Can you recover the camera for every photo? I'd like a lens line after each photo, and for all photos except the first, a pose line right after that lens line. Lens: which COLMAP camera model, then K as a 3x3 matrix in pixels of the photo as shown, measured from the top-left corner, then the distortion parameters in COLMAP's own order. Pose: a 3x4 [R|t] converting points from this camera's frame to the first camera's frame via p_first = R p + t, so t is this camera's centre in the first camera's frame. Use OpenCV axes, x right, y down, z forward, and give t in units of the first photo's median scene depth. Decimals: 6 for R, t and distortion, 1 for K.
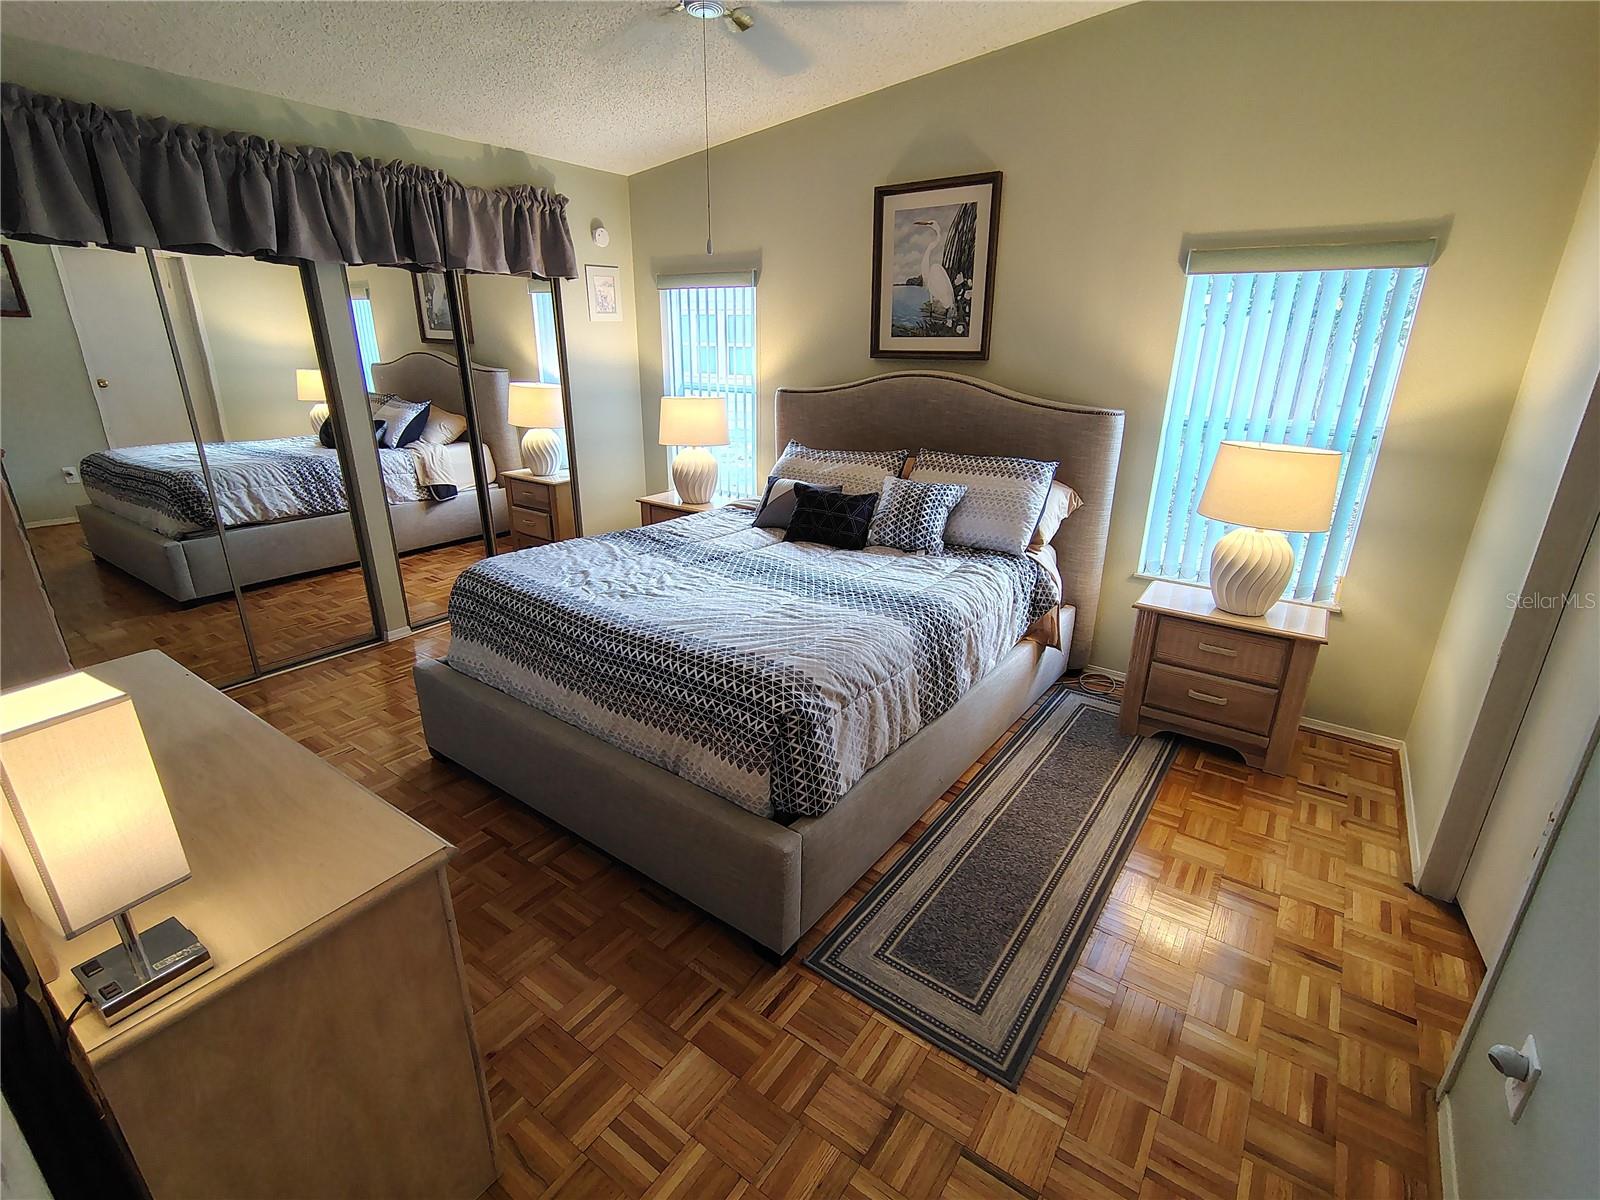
lens RADIAL K [[740.7, 0, 804.4], [0, 740.7, 603.4], [0, 0, 1]] dist [-0.000482, 0.000604]
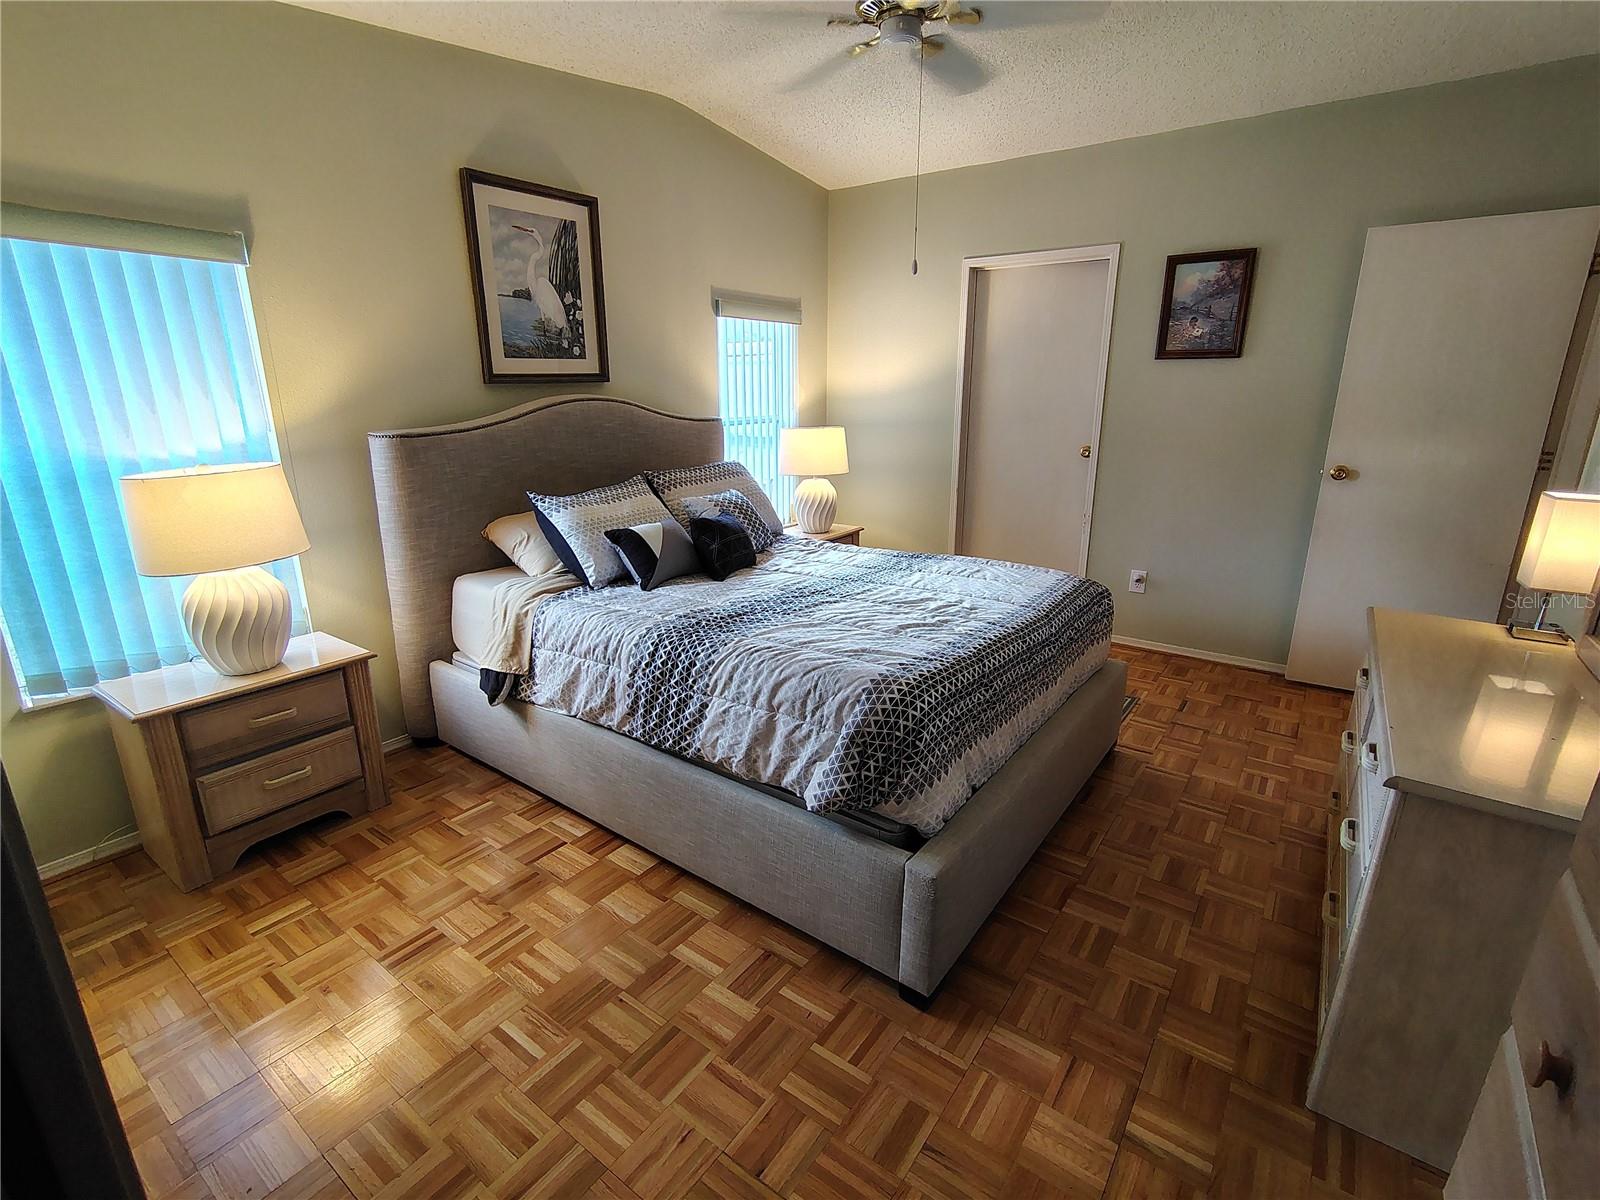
lens RADIAL K [[740.7, 0, 803.7], [0, 740.7, 594.4], [0, 0, 1]] dist [-0.000482, 0.000604]
pose [[0.000338, -0.285390, 0.958411, -0.786912], [0.348700, 0.898290, 0.267364, -0.243489], [-0.937234, 0.334108, 0.099819, 0.741306]]
